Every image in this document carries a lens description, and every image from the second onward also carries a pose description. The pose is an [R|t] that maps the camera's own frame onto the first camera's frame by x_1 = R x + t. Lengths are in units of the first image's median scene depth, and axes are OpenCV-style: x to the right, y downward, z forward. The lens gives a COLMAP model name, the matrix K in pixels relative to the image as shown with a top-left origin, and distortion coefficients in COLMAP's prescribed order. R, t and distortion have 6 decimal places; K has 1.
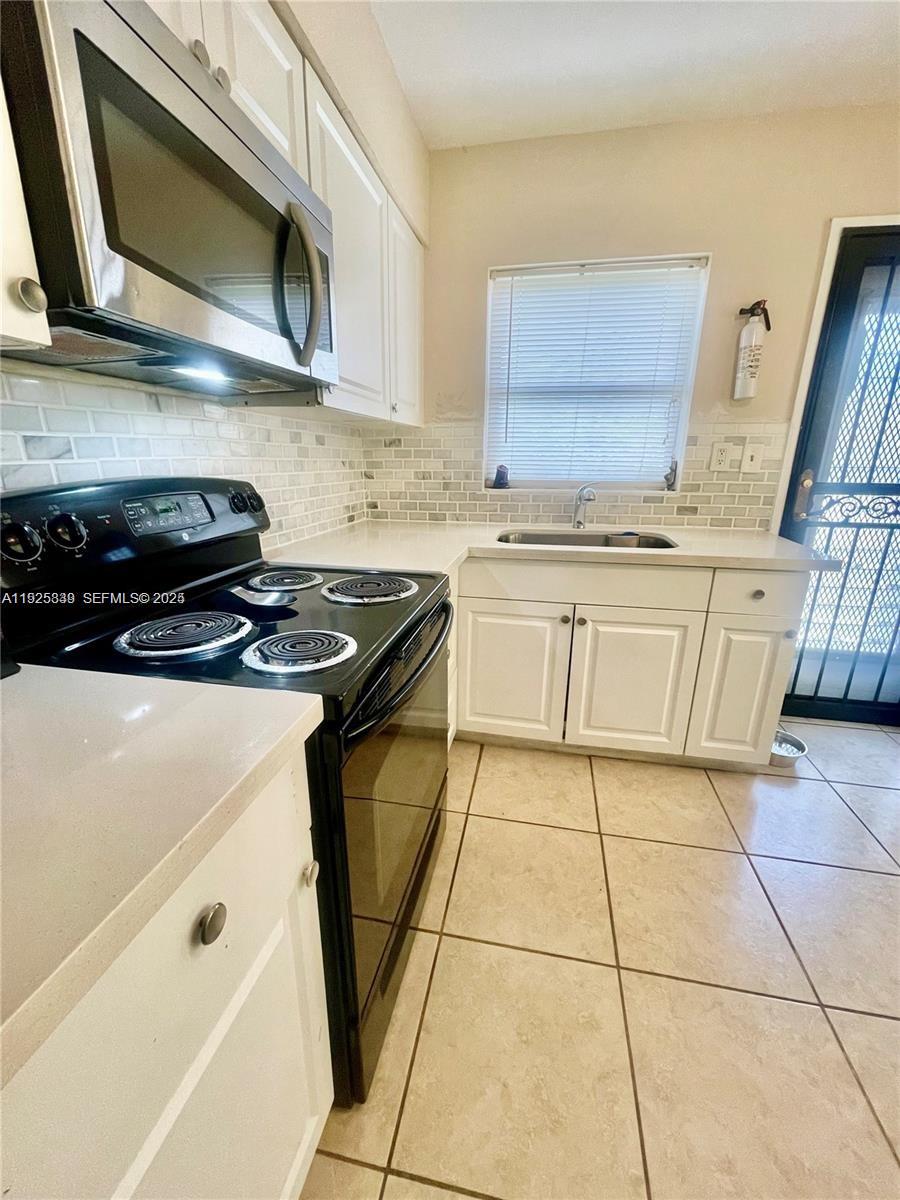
lens RADIAL K [[486.5, 0, 458.9], [0, 486.5, 598.0], [0, 0, 1]] dist [0.009449, -0.000132]
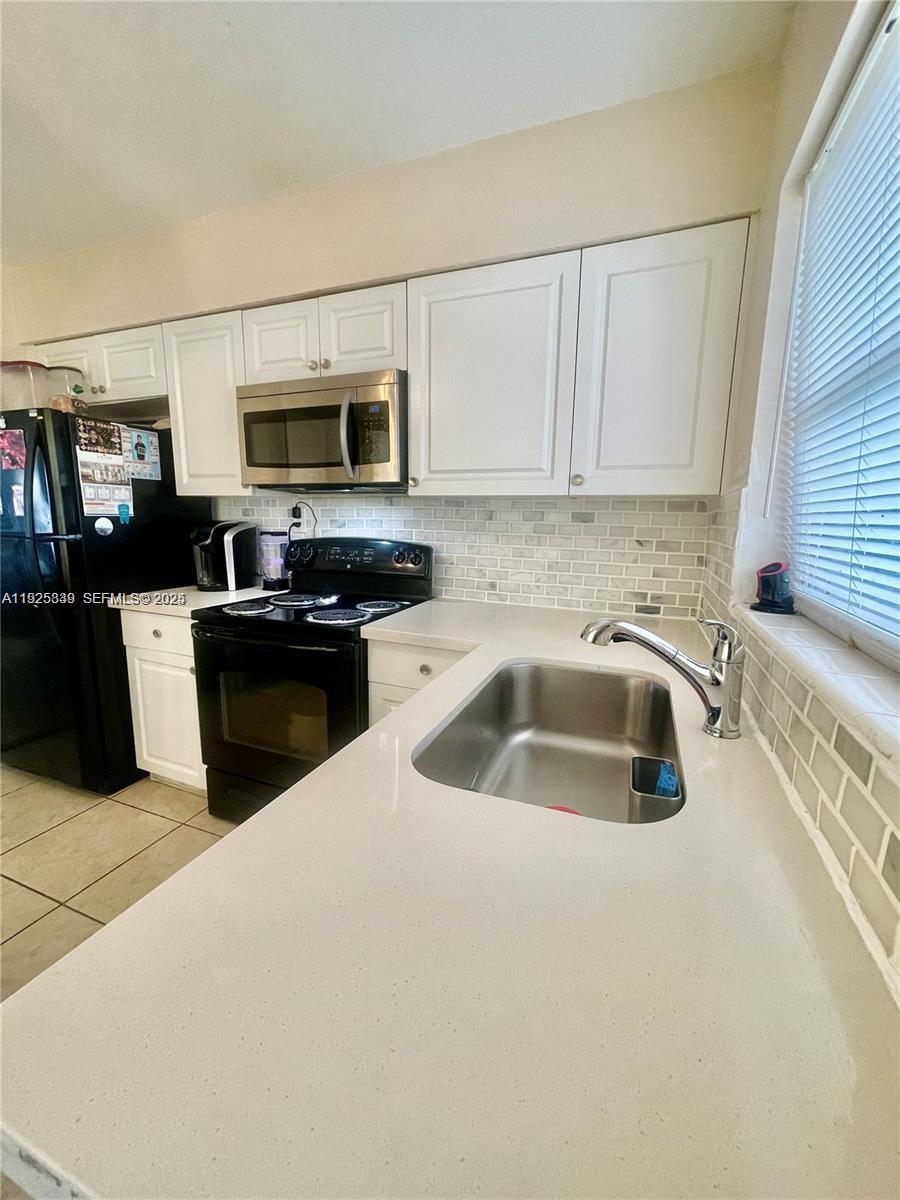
lens RADIAL K [[486.5, 0, 449.8], [0, 486.5, 599.7], [0, 0, 1]] dist [0.009449, -0.000132]
pose [[-0.192108, 0.154605, -0.969119, 0.699739], [-0.292996, 0.933438, 0.206994, -0.280619], [0.936615, 0.323713, -0.134023, 0.892998]]
